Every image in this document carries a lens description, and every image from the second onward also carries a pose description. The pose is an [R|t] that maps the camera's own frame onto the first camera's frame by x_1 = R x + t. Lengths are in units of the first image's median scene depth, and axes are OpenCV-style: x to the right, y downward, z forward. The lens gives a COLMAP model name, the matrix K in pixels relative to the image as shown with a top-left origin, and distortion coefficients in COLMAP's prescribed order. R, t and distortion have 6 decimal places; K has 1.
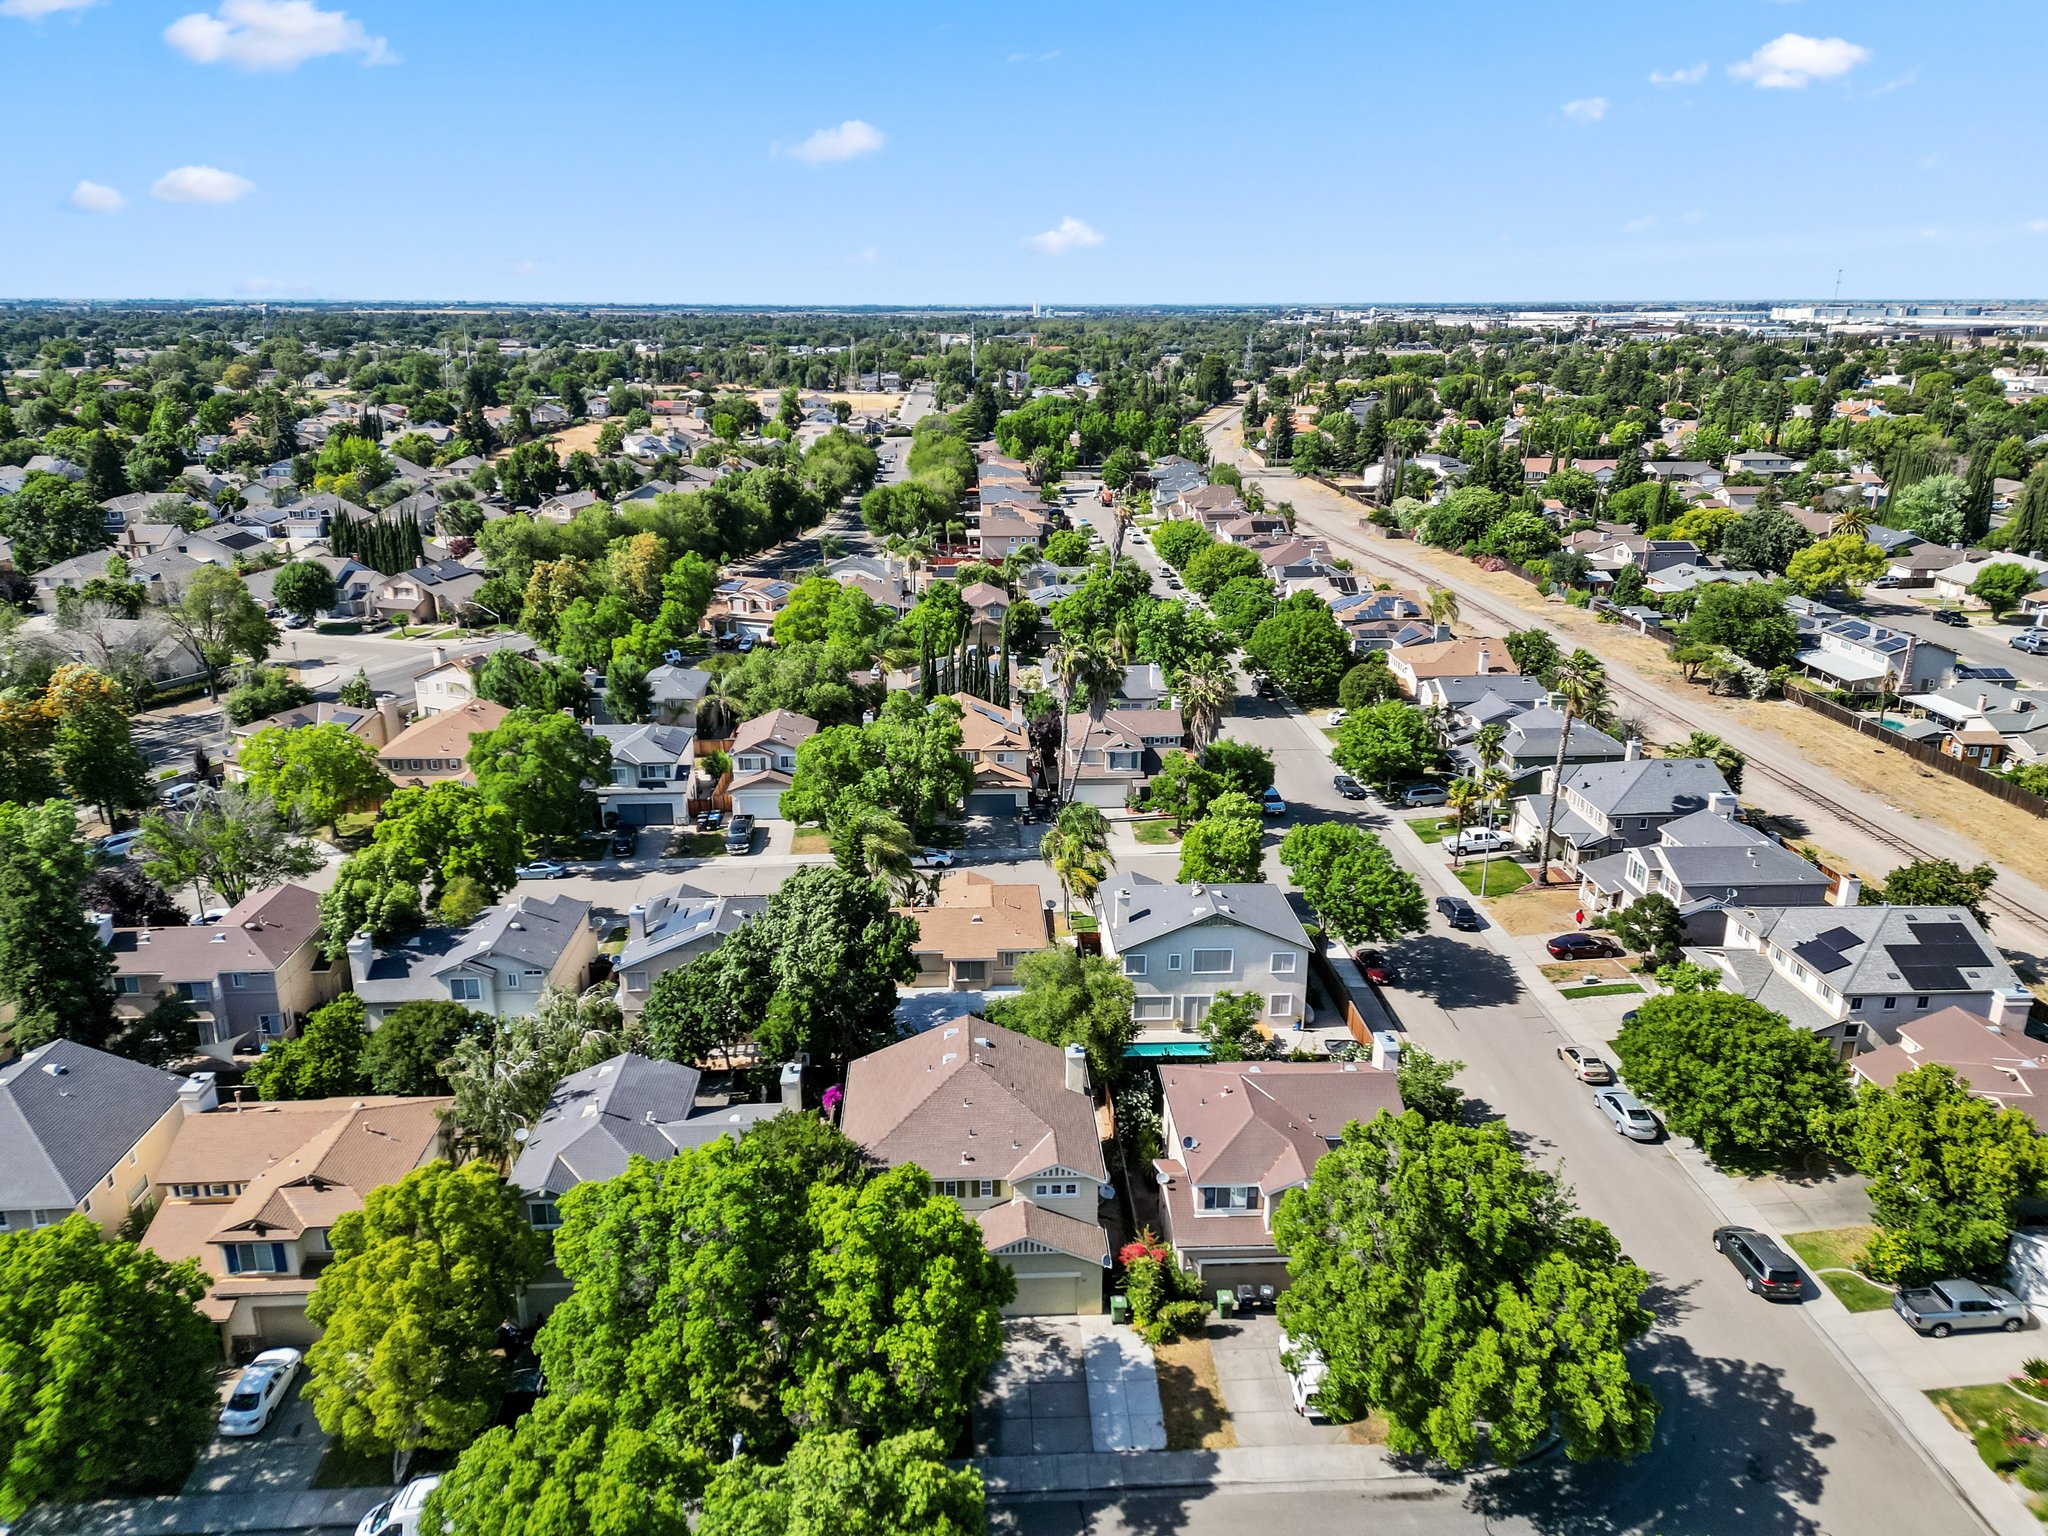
lens RADIAL K [[1465.3, 0, 1024.0], [0, 1465.3, 768.0], [0, 0, 1]] dist [0.180828, -0.209646]
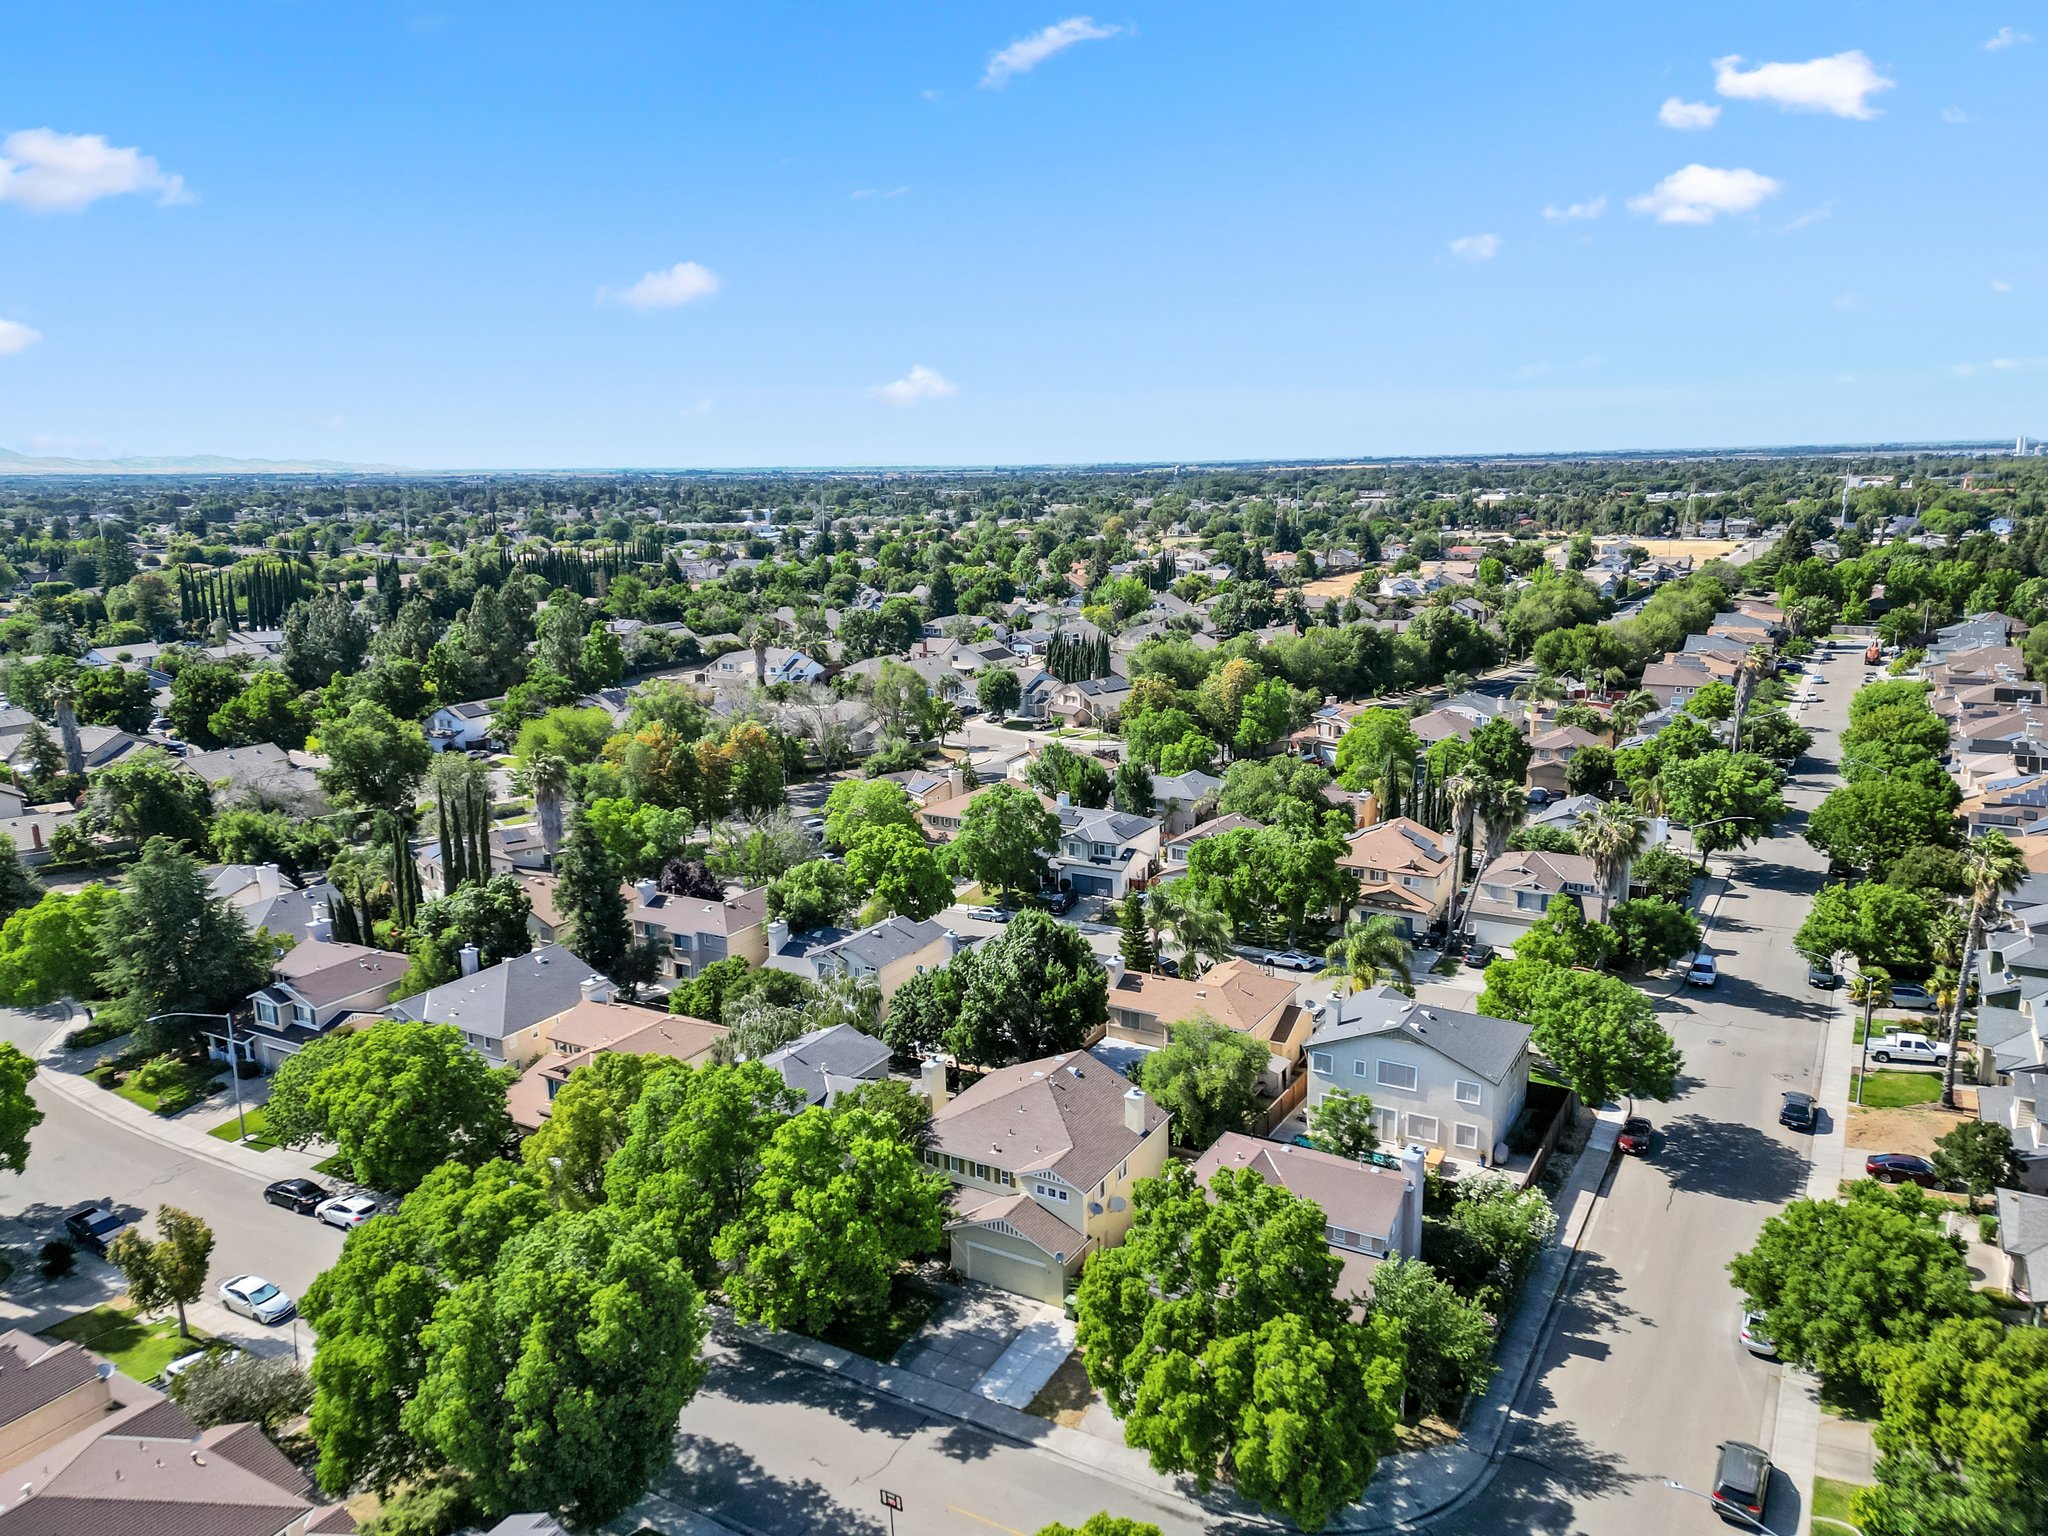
lens RADIAL K [[1469.7, 0, 1025.8], [0, 1469.7, 817.8], [0, 0, 1]] dist [0.256826, -0.485411]
pose [[0.849262, 0.117405, -0.514753, 0.287052], [-0.150138, 0.988414, -0.022267, 0.012240], [0.506175, 0.096194, 0.857049, -0.017060]]
